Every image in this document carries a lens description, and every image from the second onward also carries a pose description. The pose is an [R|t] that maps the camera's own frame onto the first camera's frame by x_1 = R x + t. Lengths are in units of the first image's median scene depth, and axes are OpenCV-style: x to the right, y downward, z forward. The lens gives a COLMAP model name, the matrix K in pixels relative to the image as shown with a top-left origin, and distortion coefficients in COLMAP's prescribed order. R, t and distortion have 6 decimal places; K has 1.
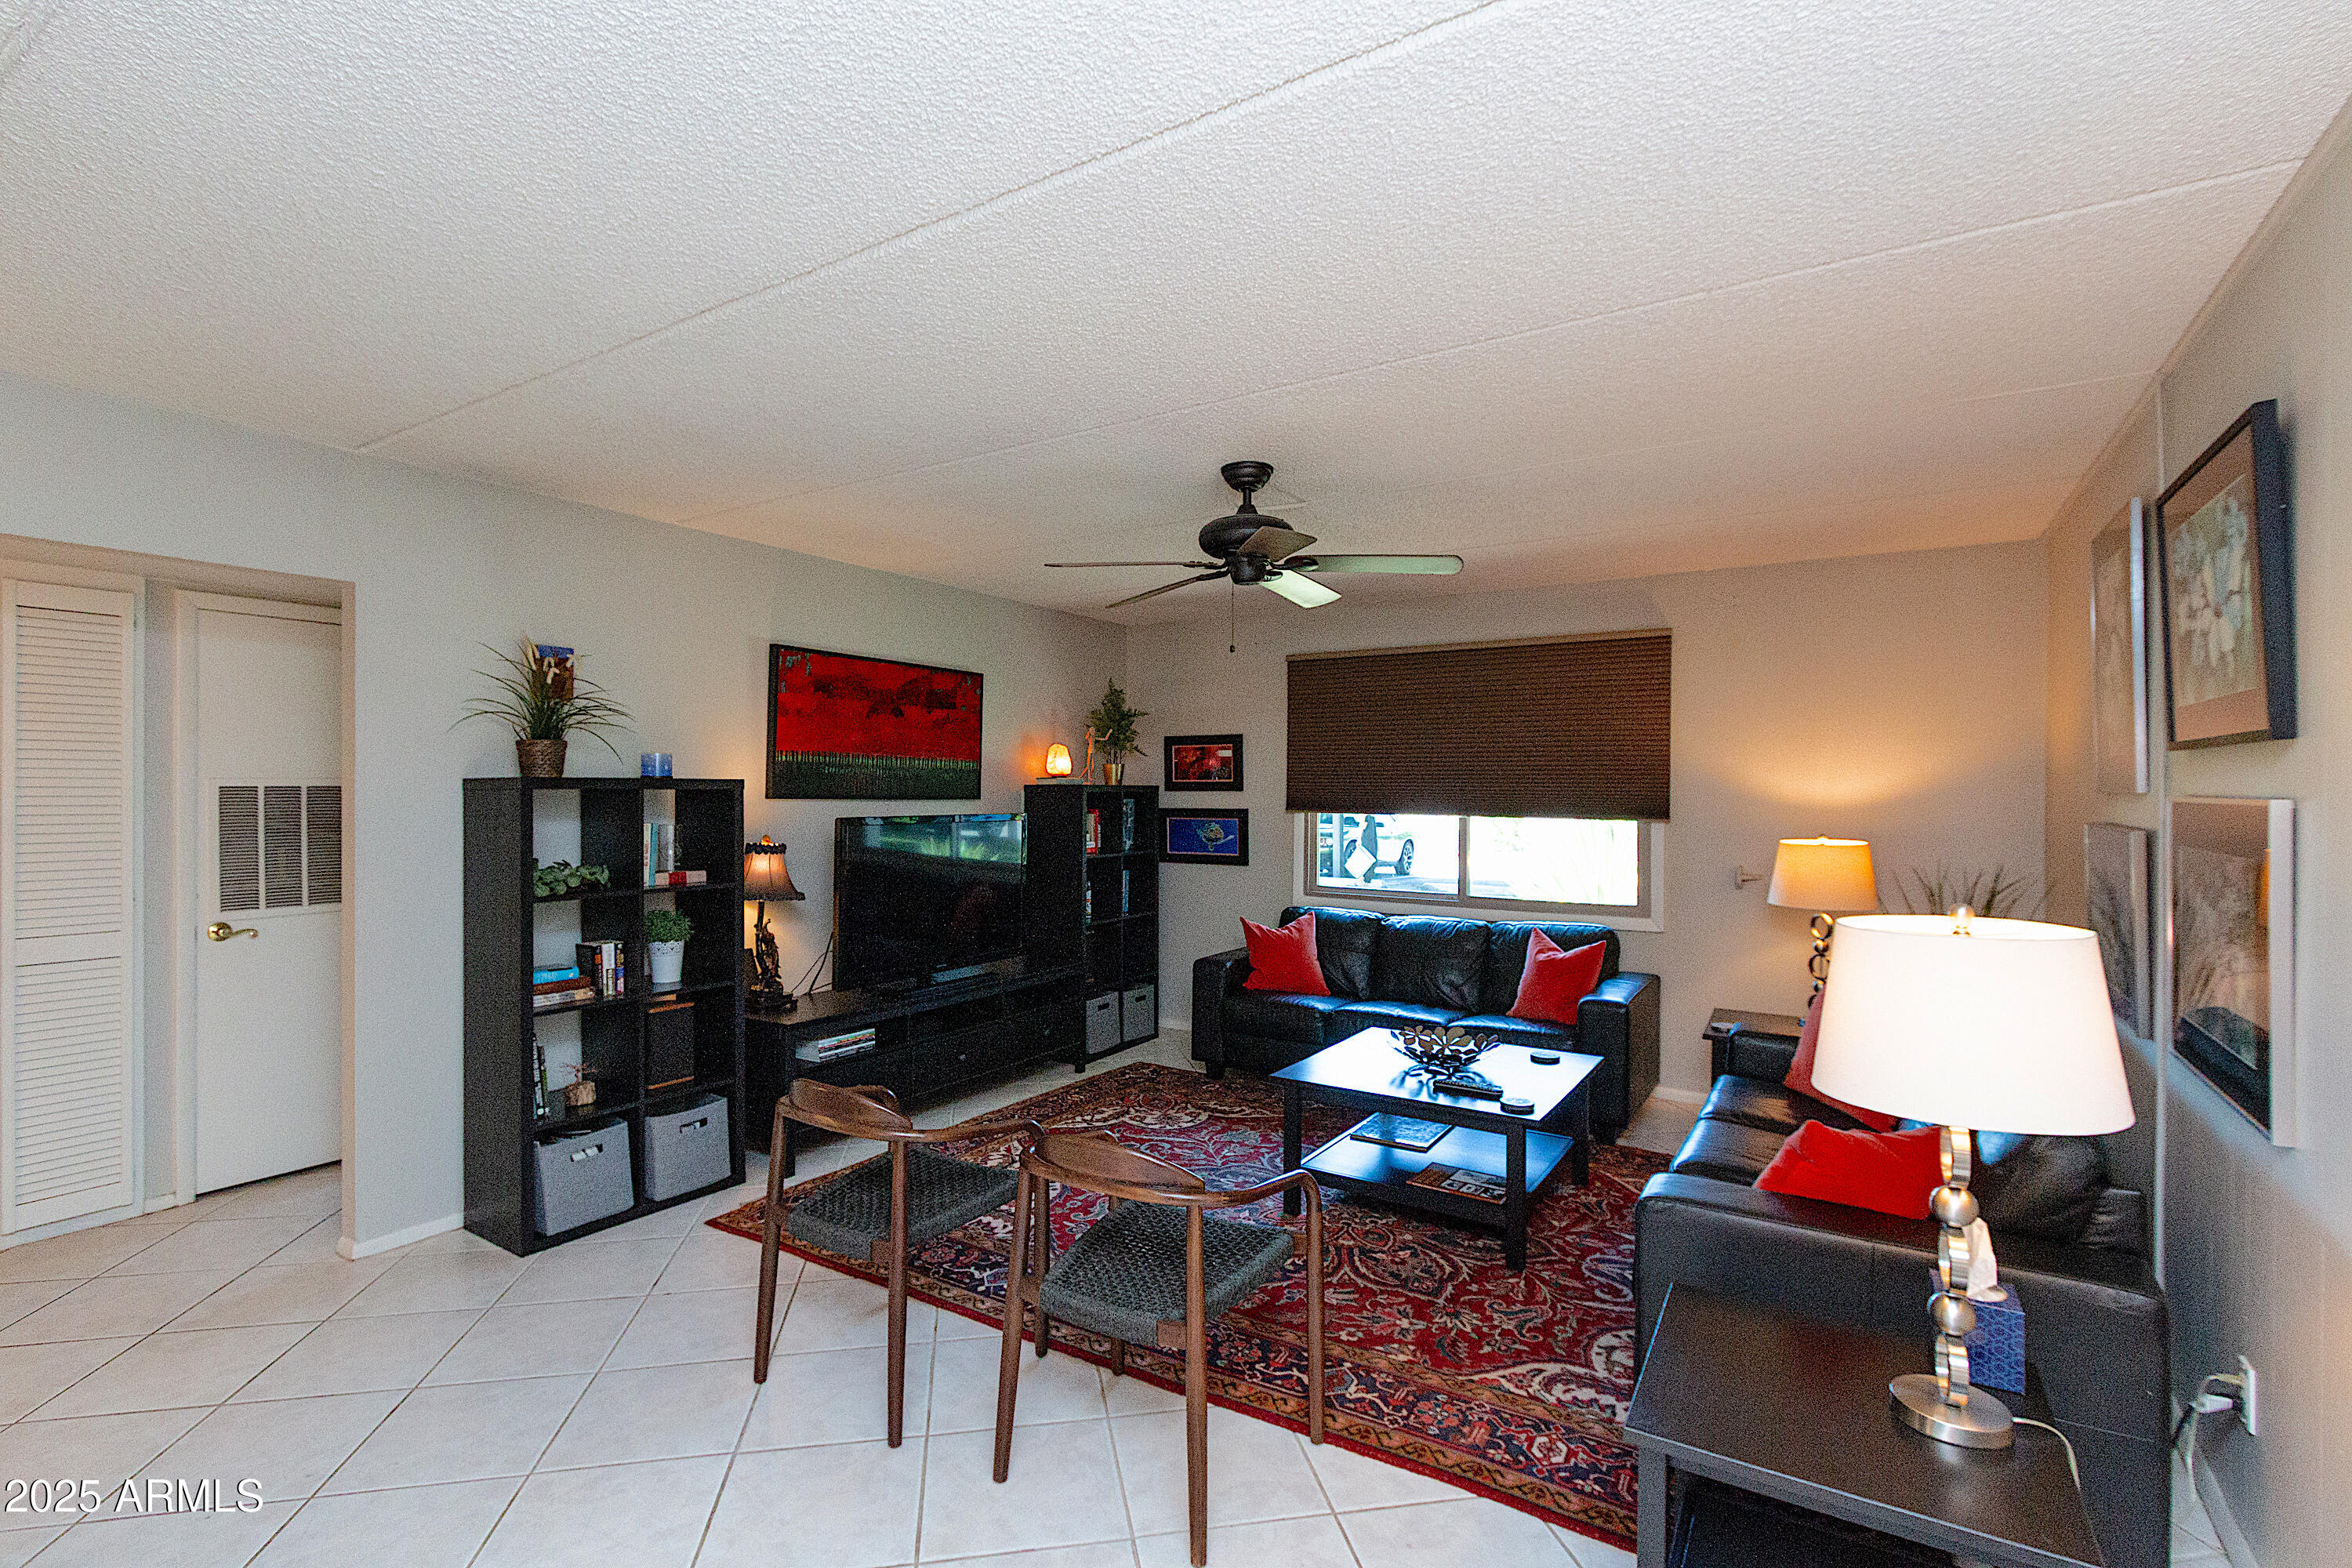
lens RADIAL K [[1073.8, 0, 1169.8], [0, 1073.8, 790.3], [0, 0, 1]] dist [0.000939, -0.000218]
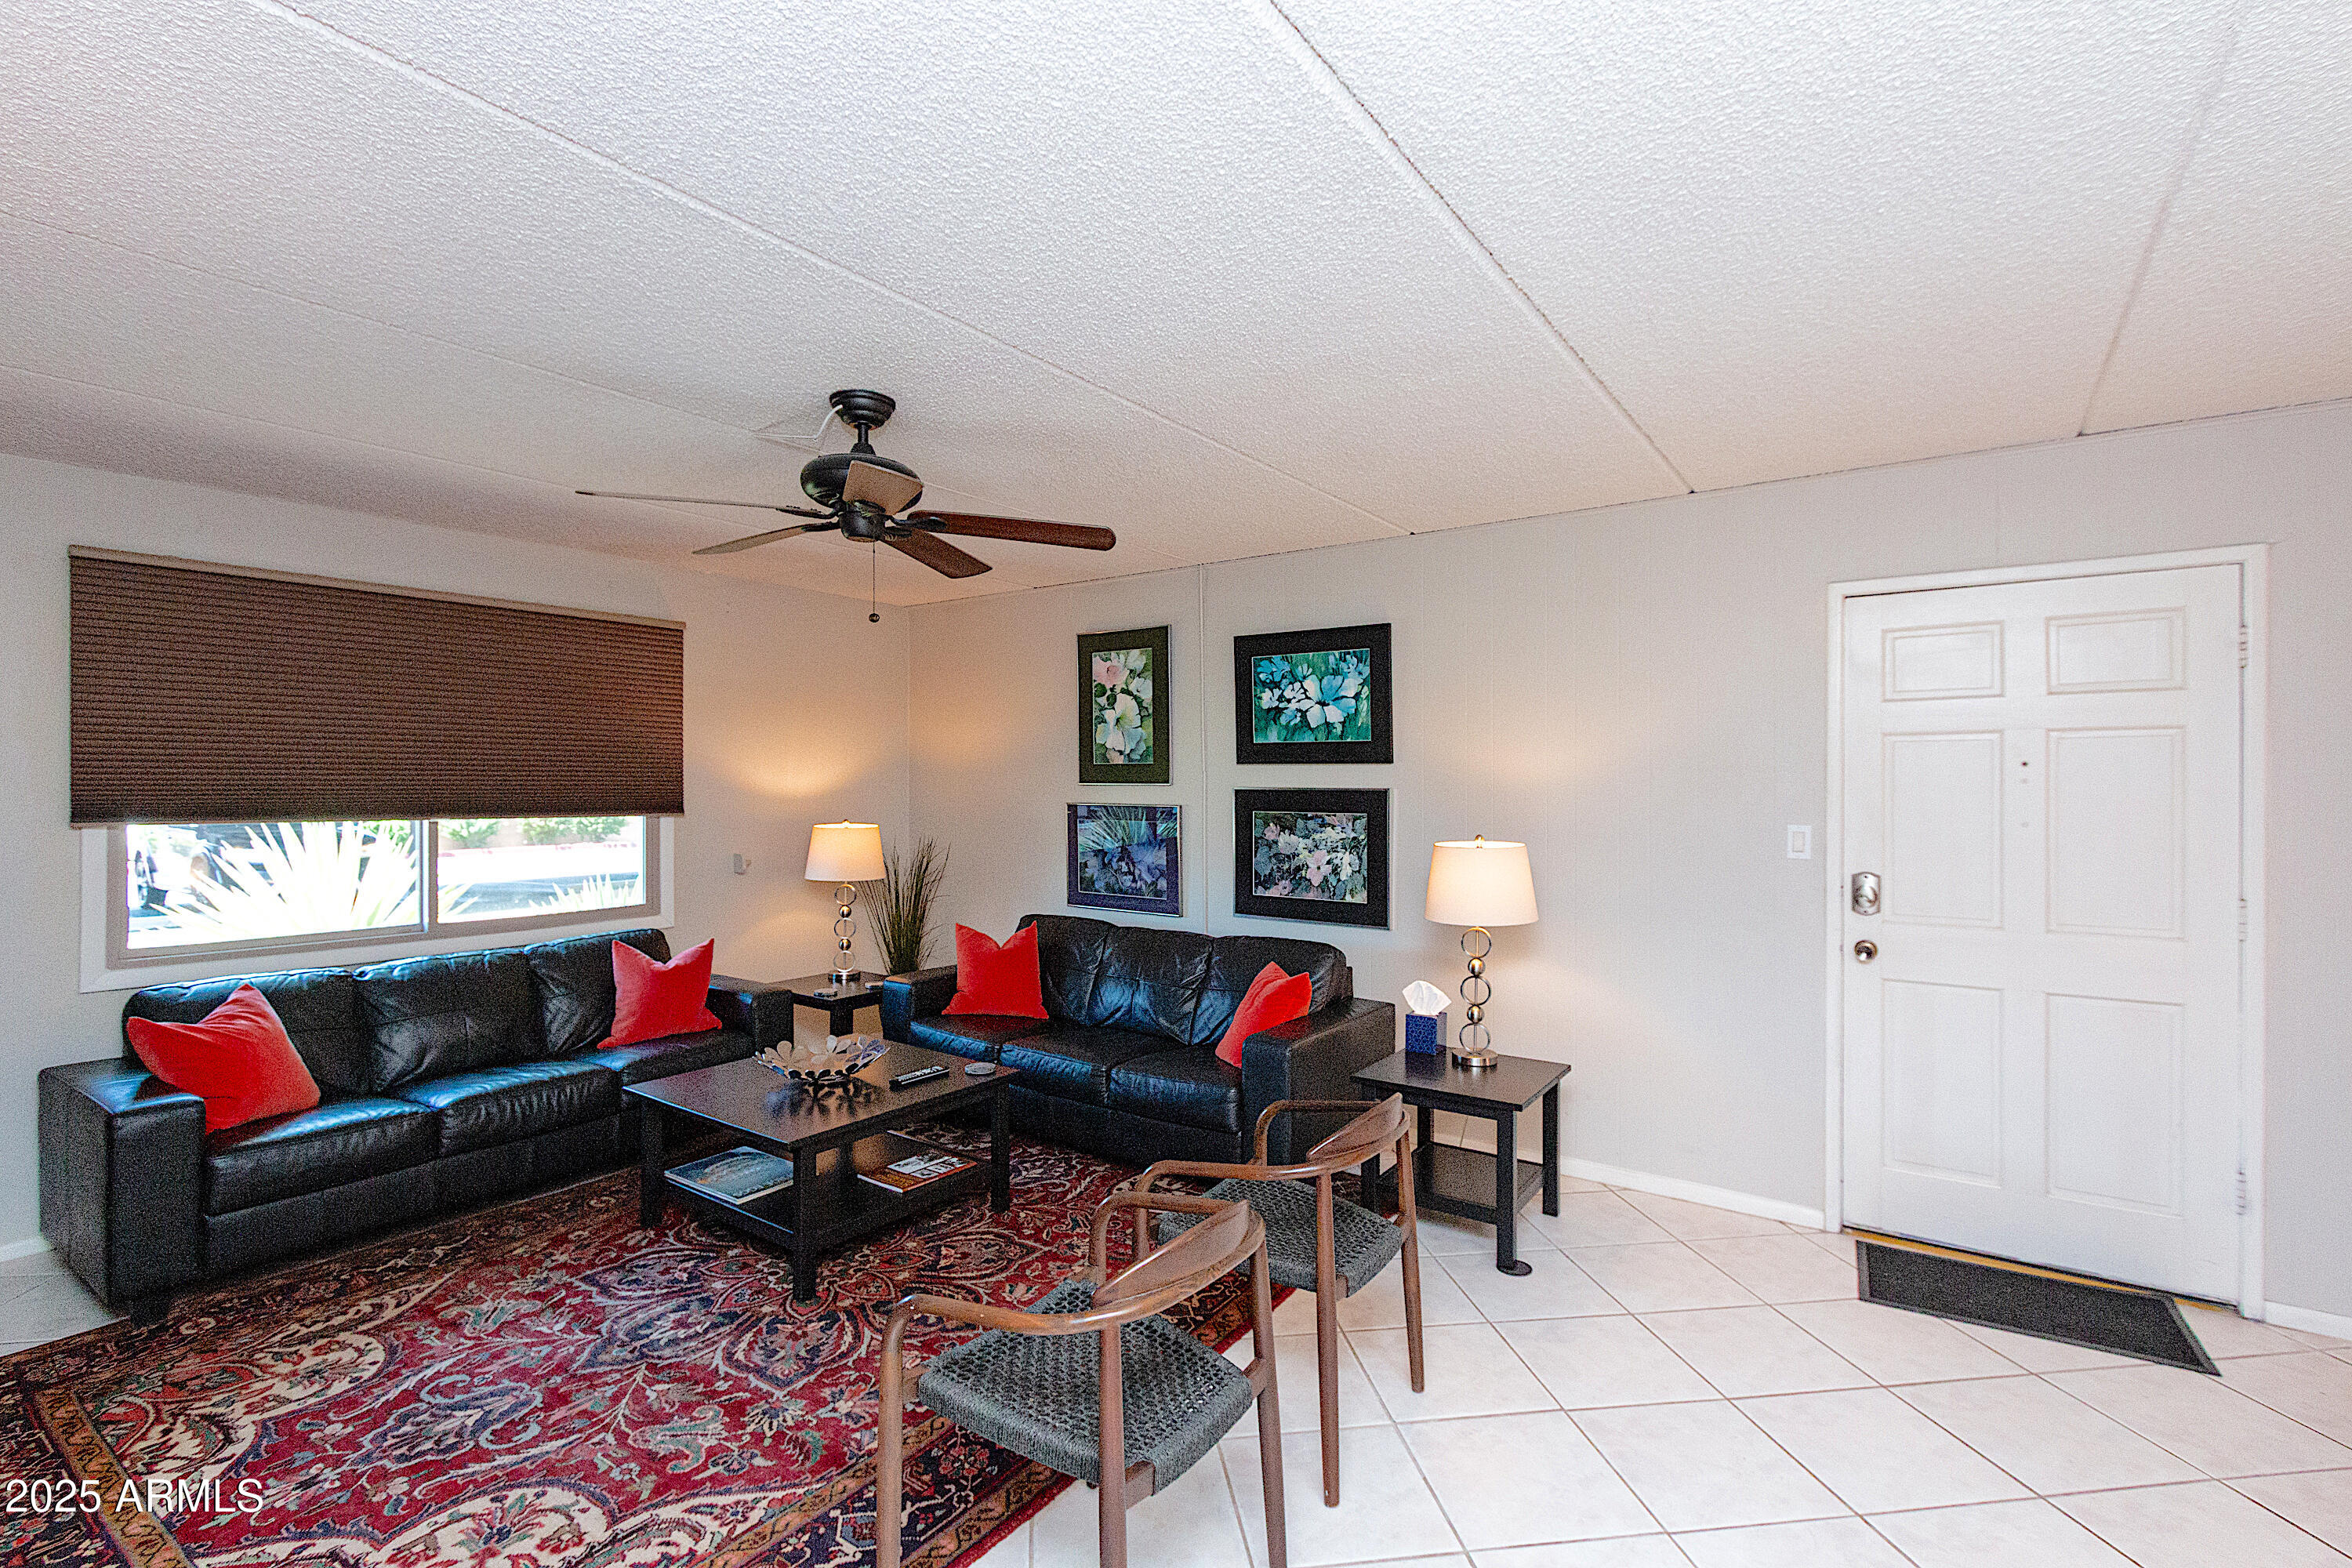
lens RADIAL K [[1073.8, 0, 1168.8], [0, 1073.8, 780.6], [0, 0, 1]] dist [0.000939, -0.000218]
pose [[0.038106, -0.006174, 0.999255, -0.474899], [-0.006992, 0.999955, 0.006445, -0.012050], [-0.999249, -0.007232, 0.038061, 0.458411]]
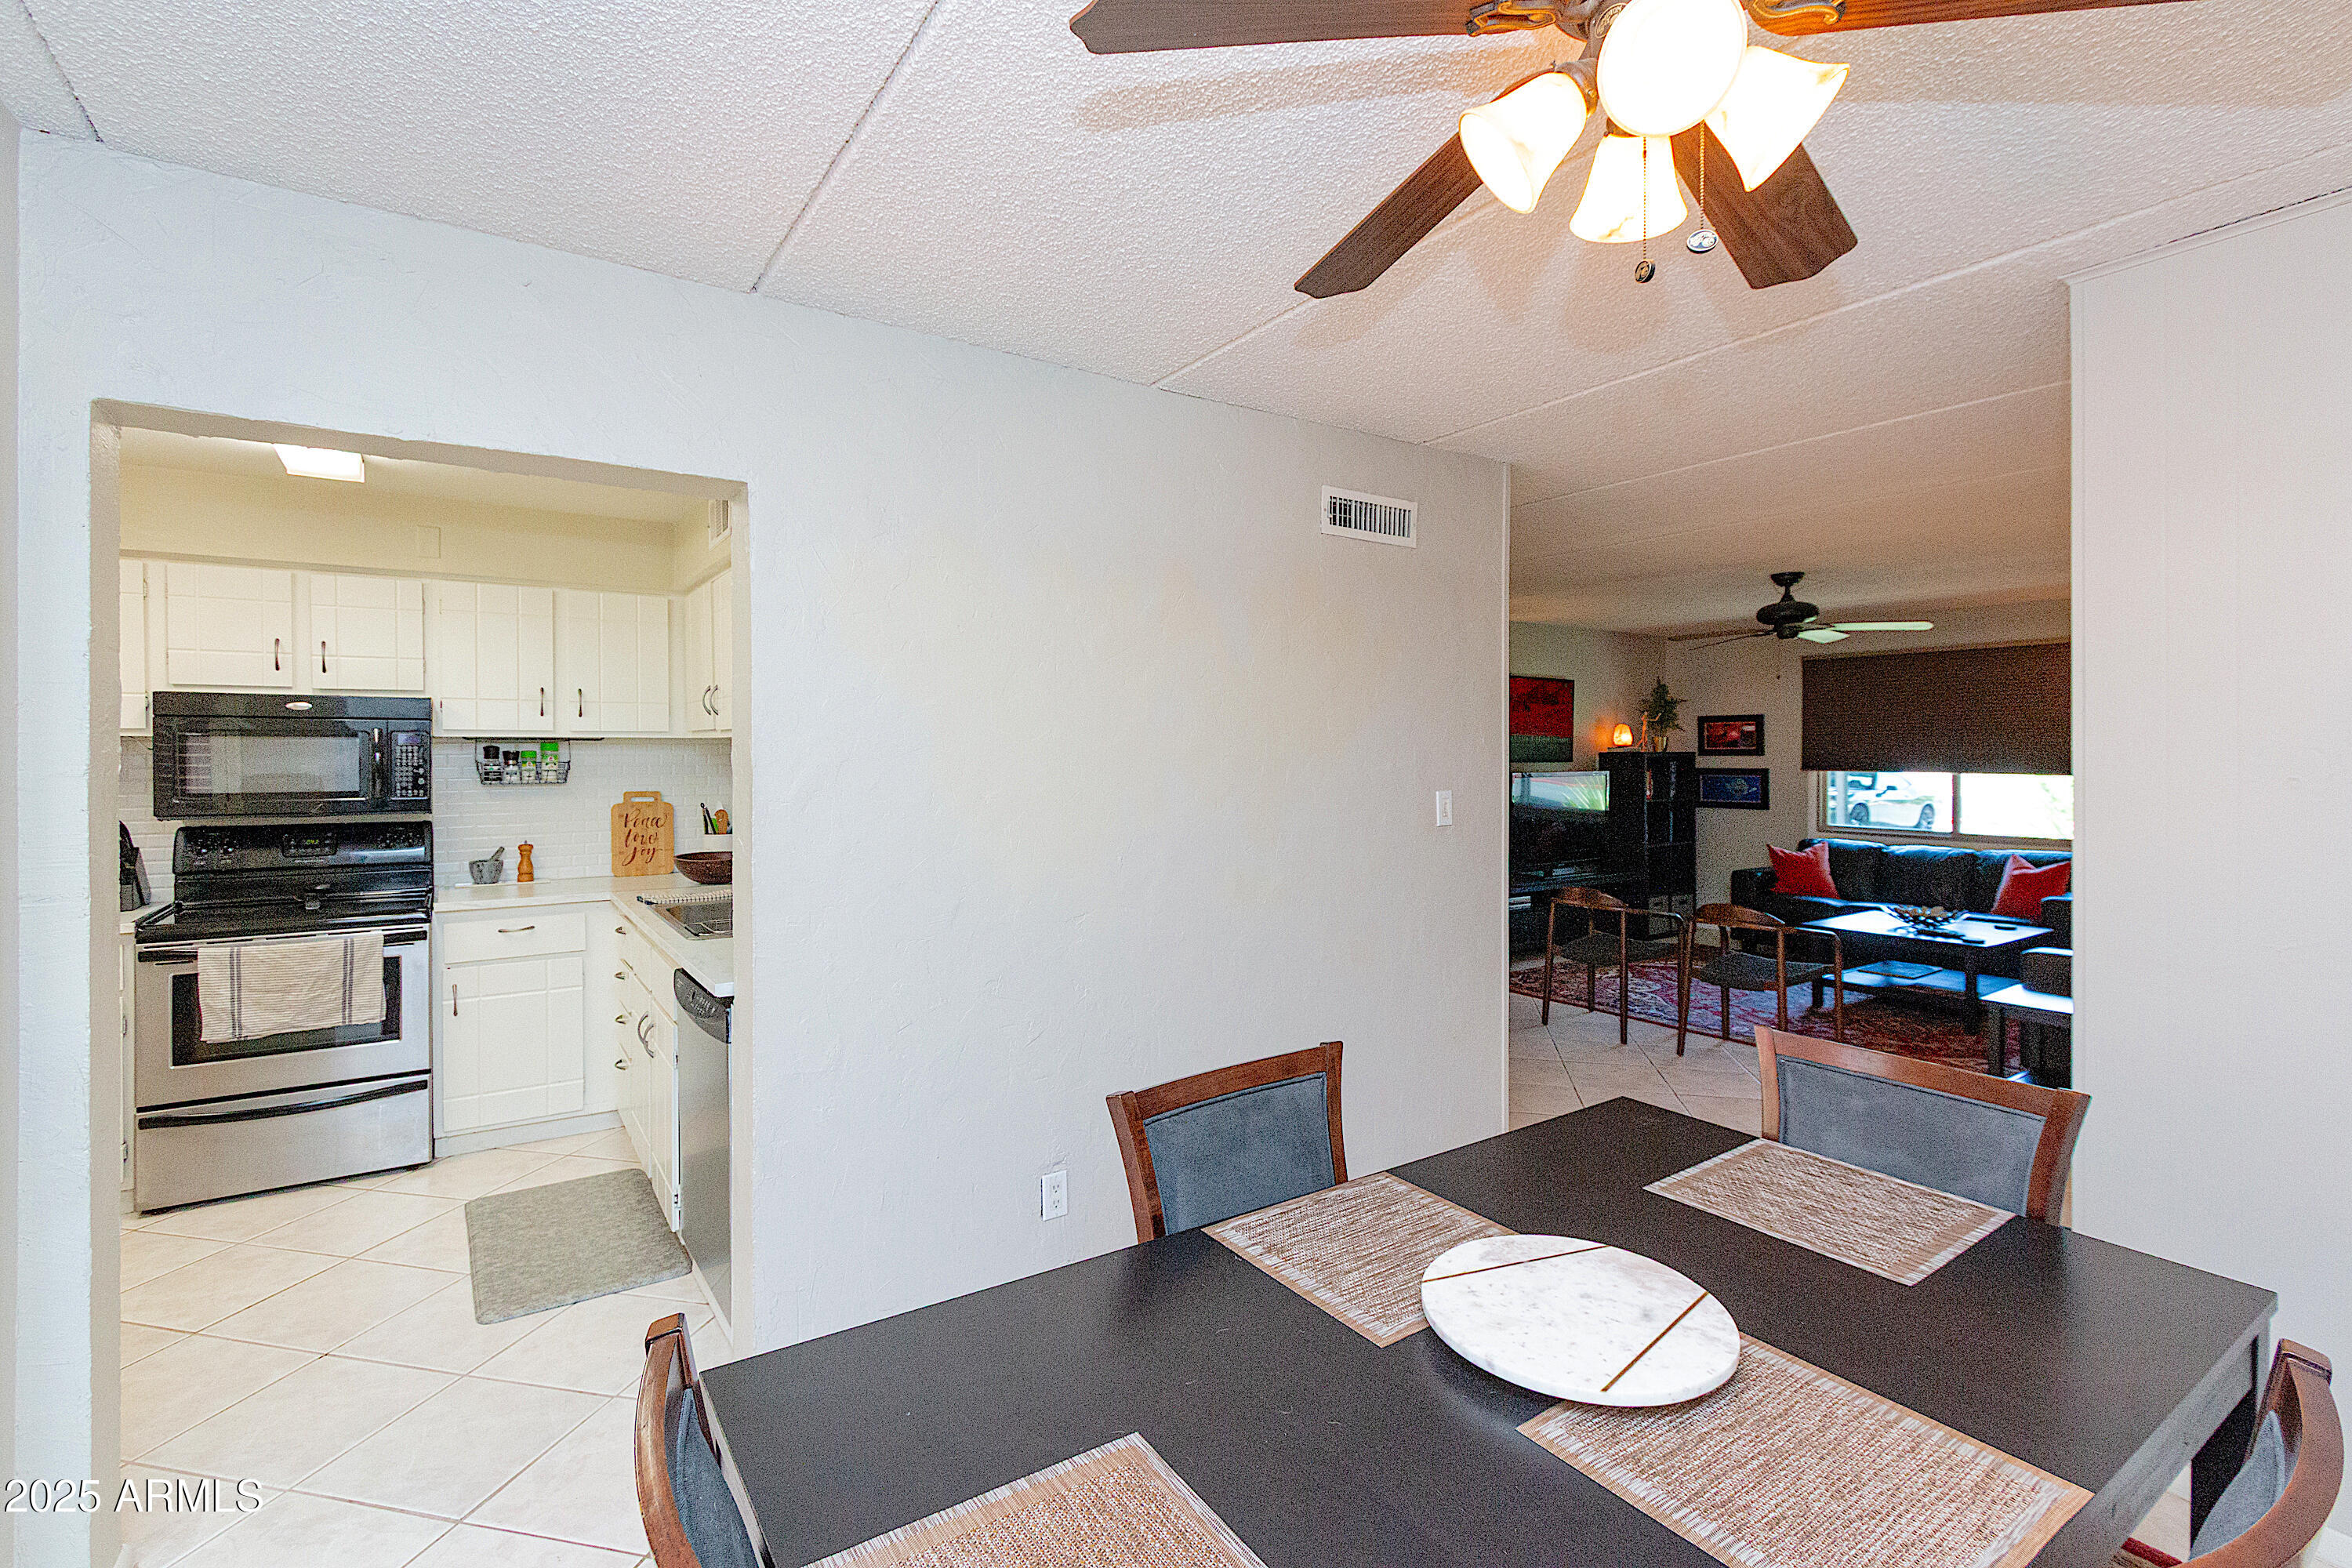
lens RADIAL K [[1073.8, 0, 1165.1], [0, 1073.8, 752.8], [0, 0, 1]] dist [0.000939, -0.000218]
pose [[0.919662, -0.006827, -0.392651, -0.109040], [0.006411, 0.999977, -0.002369, -0.005162], [0.392658, -0.000339, 0.919684, -0.632689]]
